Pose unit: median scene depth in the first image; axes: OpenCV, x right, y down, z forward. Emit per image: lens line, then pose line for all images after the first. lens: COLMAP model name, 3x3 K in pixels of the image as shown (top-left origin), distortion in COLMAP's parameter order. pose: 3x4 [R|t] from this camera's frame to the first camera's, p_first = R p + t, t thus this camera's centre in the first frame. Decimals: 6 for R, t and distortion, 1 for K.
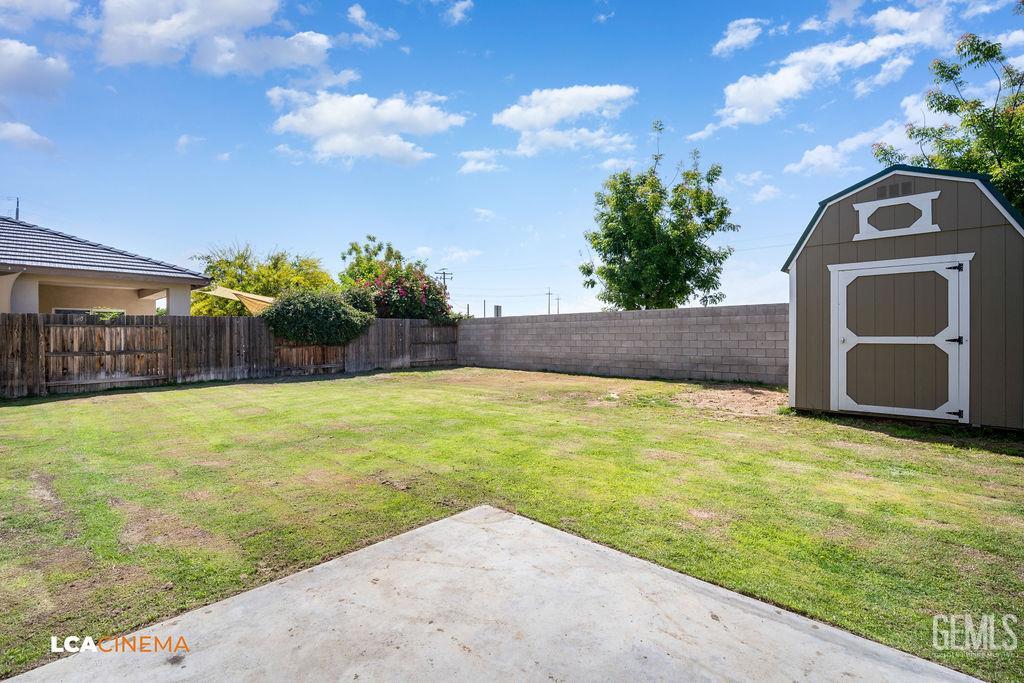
lens RADIAL K [[452.7, 0, 511.6], [0, 452.7, 333.4], [0, 0, 1]] dist [-0.012499, 0.000417]
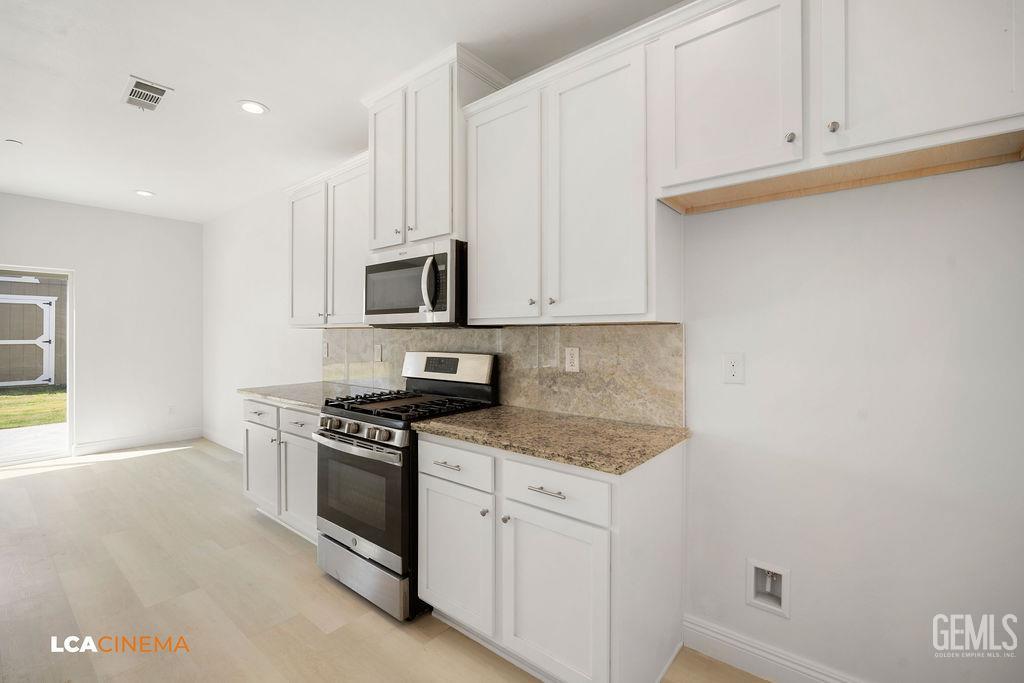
lens RADIAL K [[452.7, 0, 511.6], [0, 452.7, 333.4], [0, 0, 1]] dist [-0.012499, 0.000417]
pose [[-0.055128, 0.007192, 0.998453, -0.979693], [-0.003485, 0.999967, -0.007395, -0.012508], [-0.998473, -0.003887, -0.055101, -0.837632]]
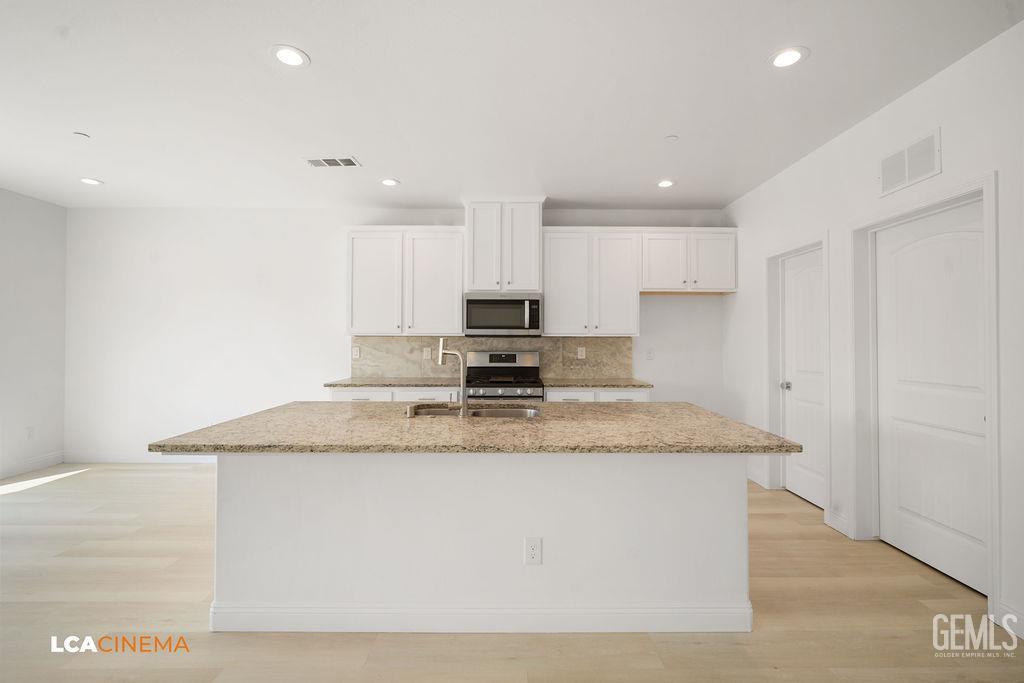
lens RADIAL K [[444.3, 0, 515.2], [0, 444.3, 334.4], [0, 0, 1]] dist [-0.011126, 0.001261]
pose [[-0.679738, 0.010837, 0.733375, -1.112443], [-0.003097, 0.999840, -0.017645, -0.012408], [-0.733448, -0.014265, -0.679596, -0.271525]]
